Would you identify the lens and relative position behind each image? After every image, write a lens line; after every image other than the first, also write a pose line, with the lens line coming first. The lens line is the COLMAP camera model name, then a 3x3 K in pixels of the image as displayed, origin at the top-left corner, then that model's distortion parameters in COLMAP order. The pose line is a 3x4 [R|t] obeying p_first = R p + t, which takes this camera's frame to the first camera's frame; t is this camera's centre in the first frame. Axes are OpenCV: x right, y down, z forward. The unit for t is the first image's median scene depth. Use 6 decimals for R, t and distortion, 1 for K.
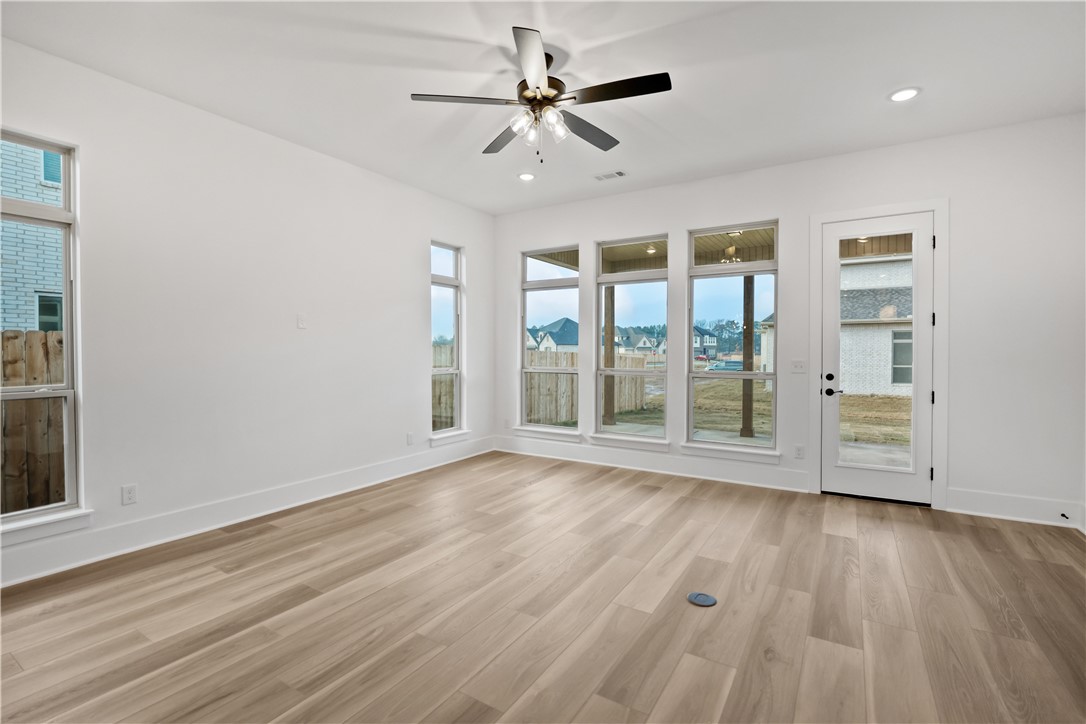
lens RADIAL K [[497.1, 0, 543.0], [0, 497.1, 362.0], [0, 0, 1]] dist [-0.000122, -0.000043]
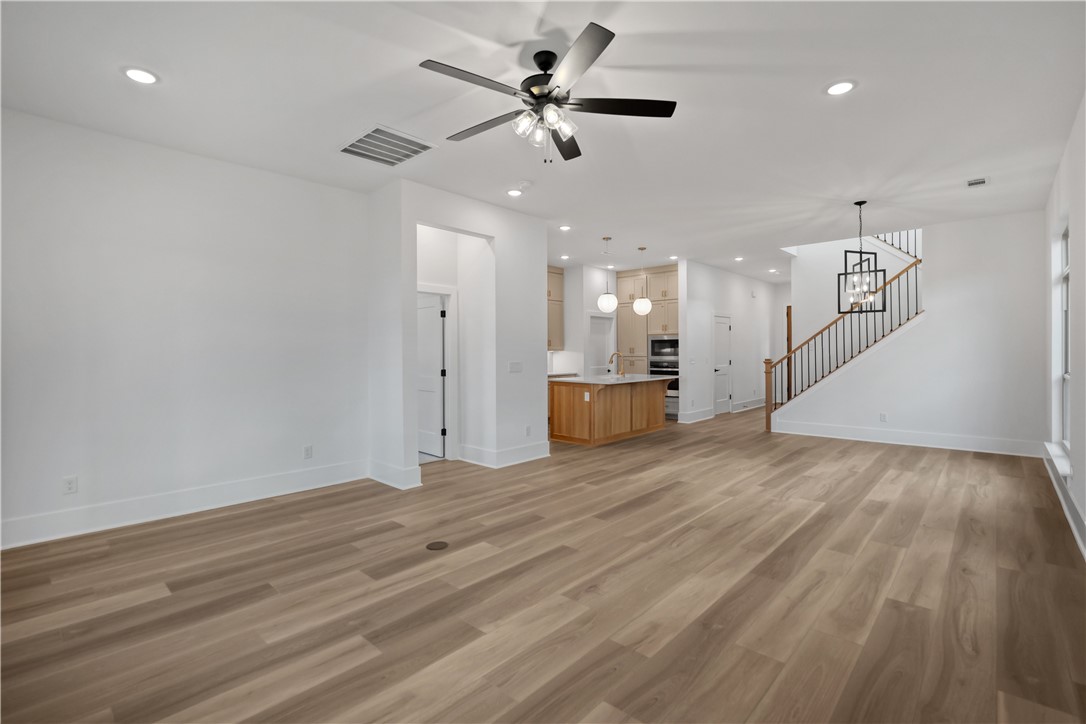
lens RADIAL K [[497.1, 0, 543.0], [0, 497.1, 362.0], [0, 0, 1]] dist [-0.000122, -0.000043]
pose [[-0.982472, 0.000638, 0.186408, -0.190308], [0.007973, 0.999223, 0.038603, -0.051755], [-0.186238, 0.039413, -0.981714, 2.110678]]
